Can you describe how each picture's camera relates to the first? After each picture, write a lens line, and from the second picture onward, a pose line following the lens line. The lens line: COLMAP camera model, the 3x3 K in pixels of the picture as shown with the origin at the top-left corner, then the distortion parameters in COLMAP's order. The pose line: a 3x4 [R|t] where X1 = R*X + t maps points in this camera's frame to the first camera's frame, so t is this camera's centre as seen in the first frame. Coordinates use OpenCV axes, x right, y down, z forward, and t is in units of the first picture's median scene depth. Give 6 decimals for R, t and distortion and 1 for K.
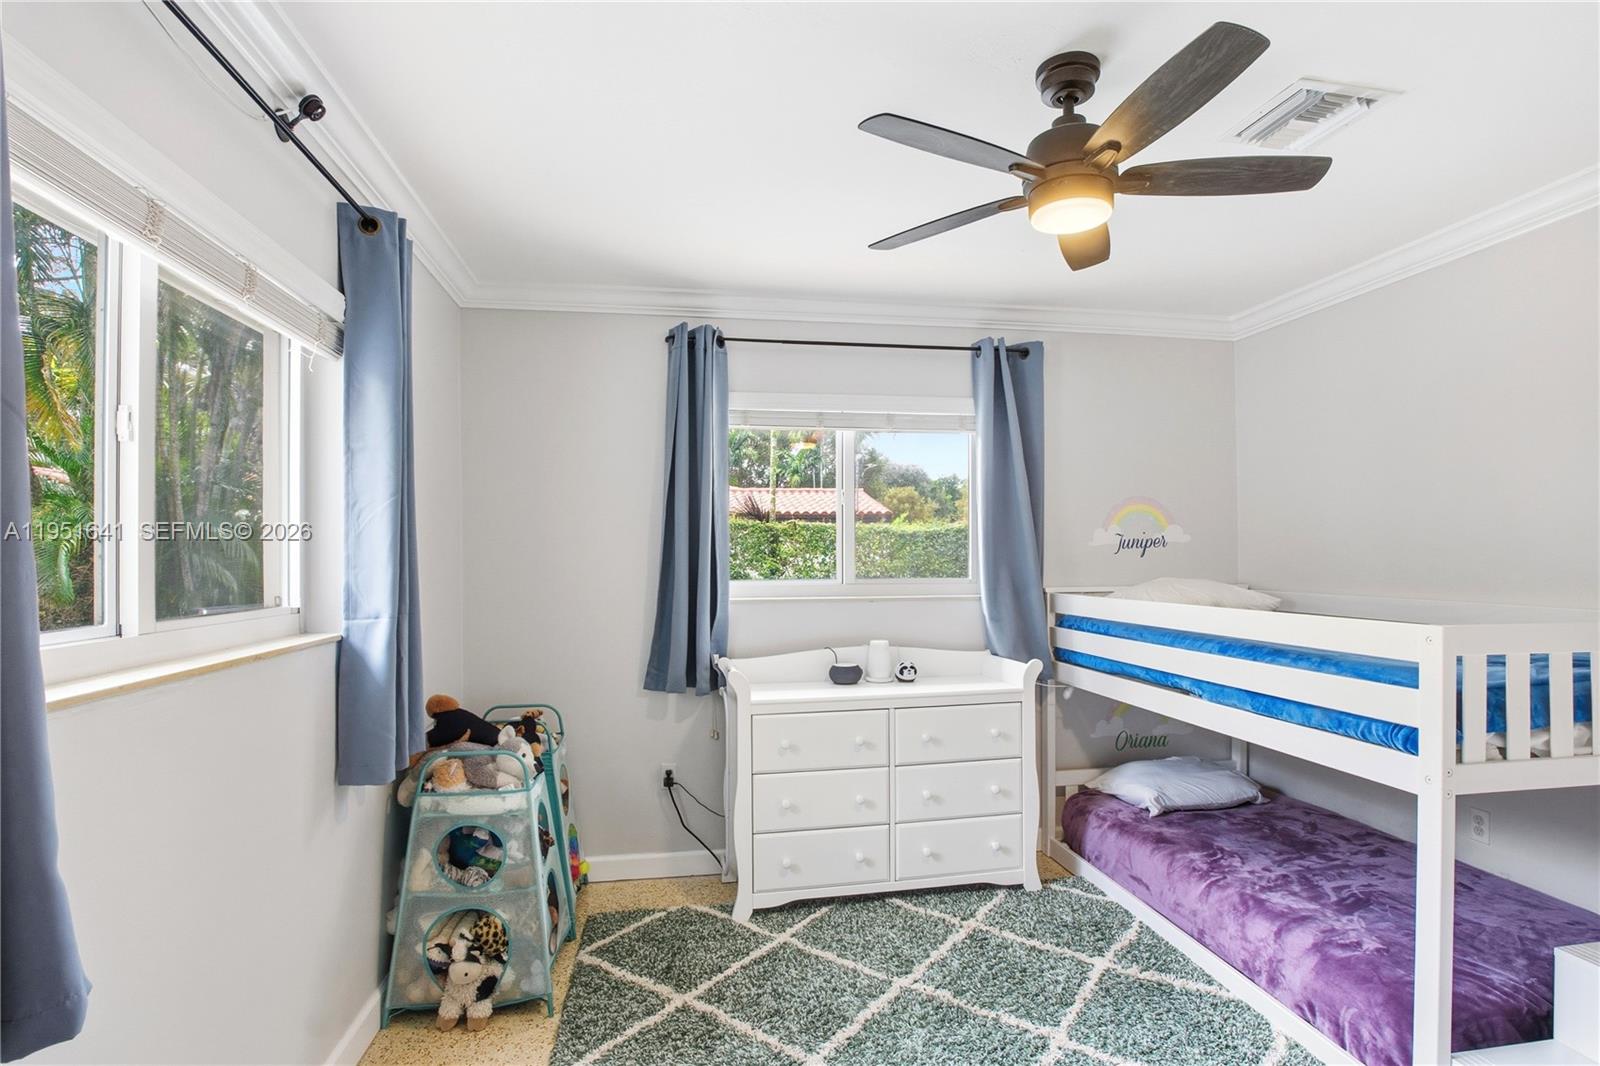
lens RADIAL K [[804.0, 0, 797.5], [0, 804.0, 525.0], [0, 0, 1]] dist [-0.030790, 0.002892]
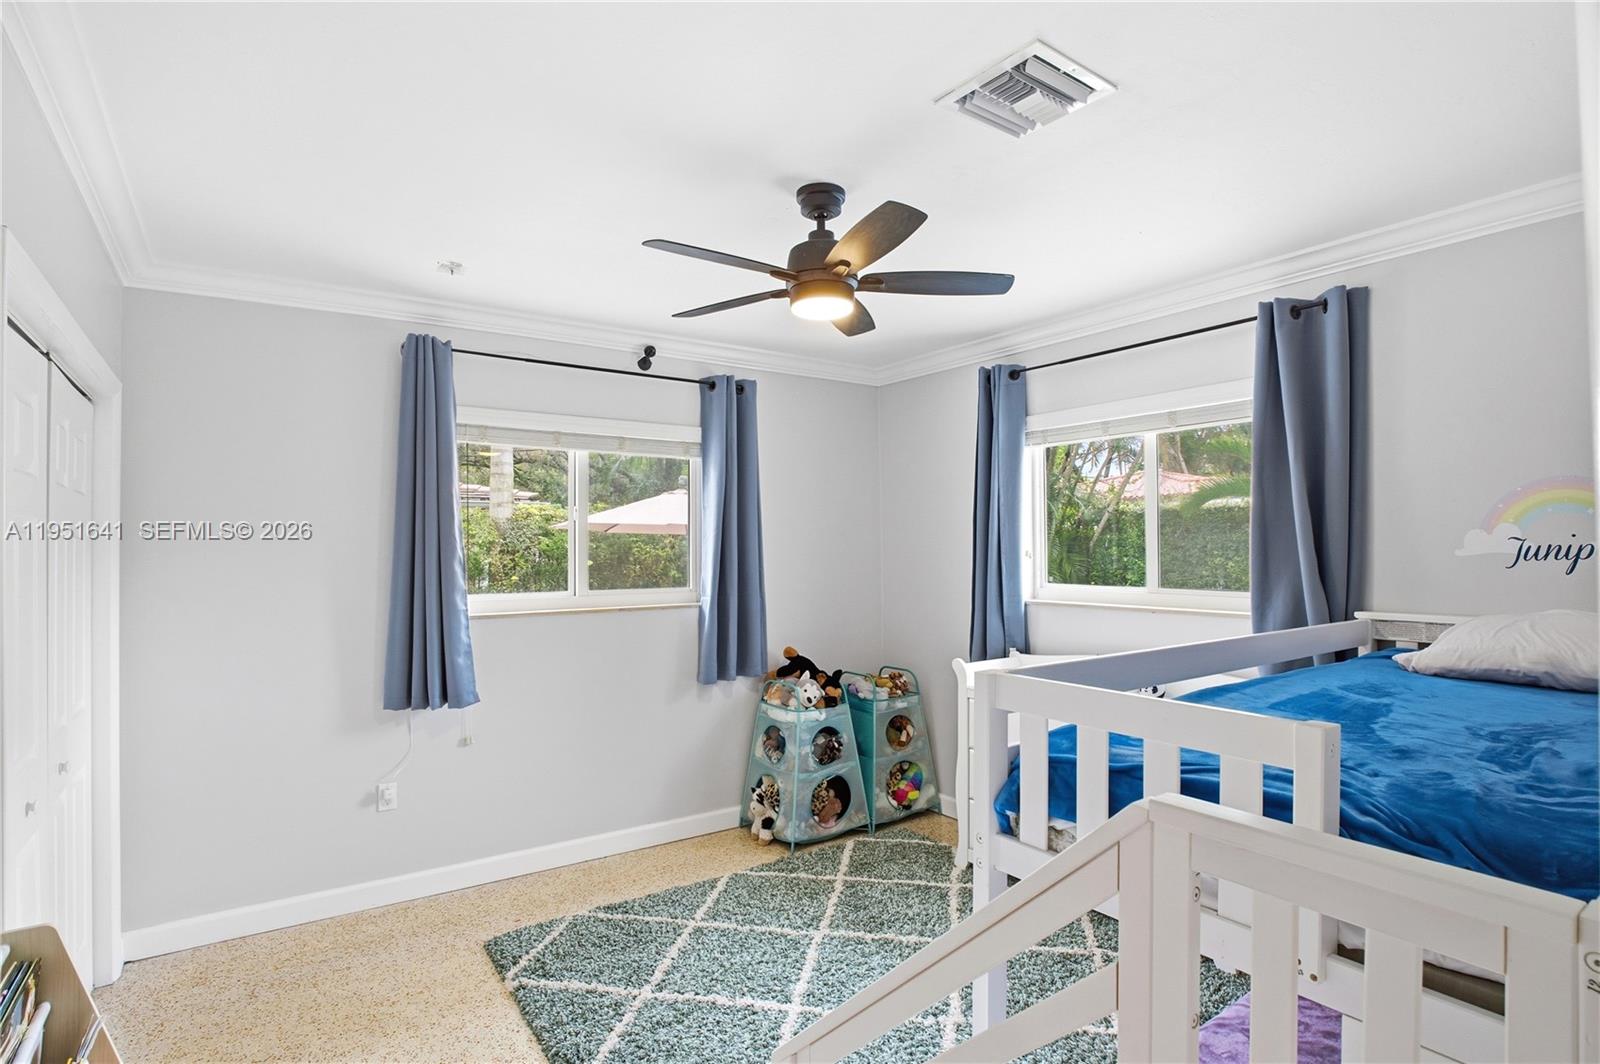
lens RADIAL K [[804.0, 0, 797.5], [0, 804.0, 524.0], [0, 0, 1]] dist [-0.030790, 0.002892]
pose [[0.435976, -0.028171, -0.899517, 1.112329], [0.036381, 0.999245, -0.013661, -0.018652], [0.899223, -0.026770, 0.436671, 0.320645]]
